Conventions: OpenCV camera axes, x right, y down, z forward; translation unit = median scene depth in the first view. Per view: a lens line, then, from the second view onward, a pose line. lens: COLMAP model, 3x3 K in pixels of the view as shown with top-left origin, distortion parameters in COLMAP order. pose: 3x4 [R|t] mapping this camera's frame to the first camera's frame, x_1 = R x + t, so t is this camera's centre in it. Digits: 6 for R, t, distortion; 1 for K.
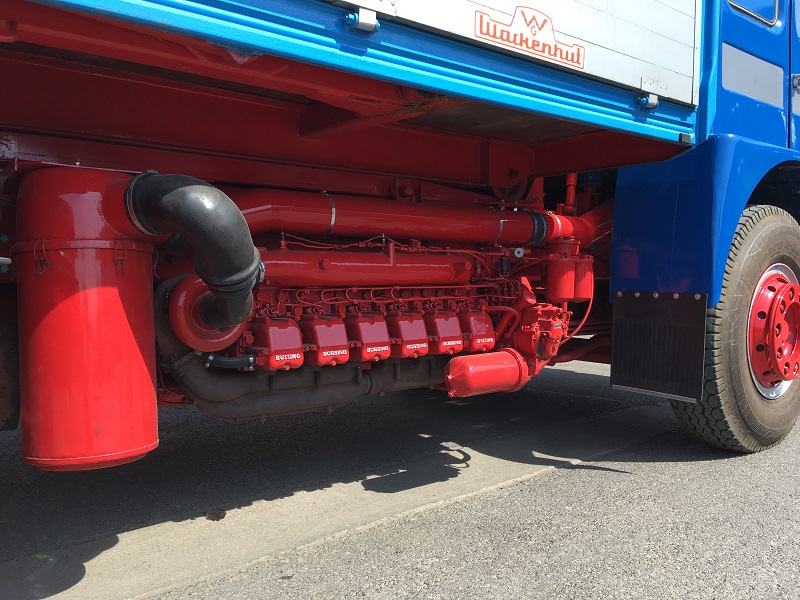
lens RADIAL K [[690.7, 0, 400.1], [0, 690.7, 301.0], [0, 0, 1]] dist [0.055295, -0.078402]
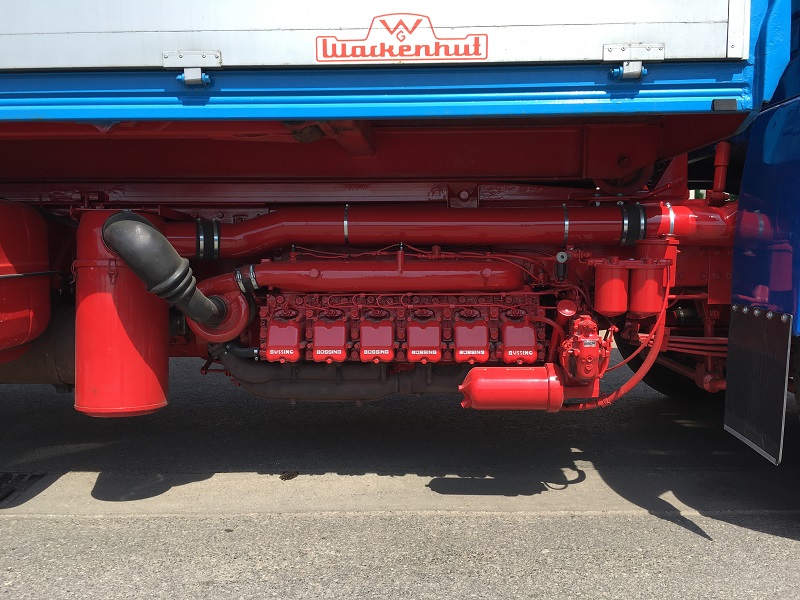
lens RADIAL K [[690.7, 0, 397.7], [0, 690.7, 300.8], [0, 0, 1]] dist [0.055295, -0.078402]
pose [[0.748087, 0.038777, -0.662467, 0.665728], [-0.021607, 0.999185, 0.034086, -0.044126], [0.663249, -0.011185, 0.748315, 0.218038]]
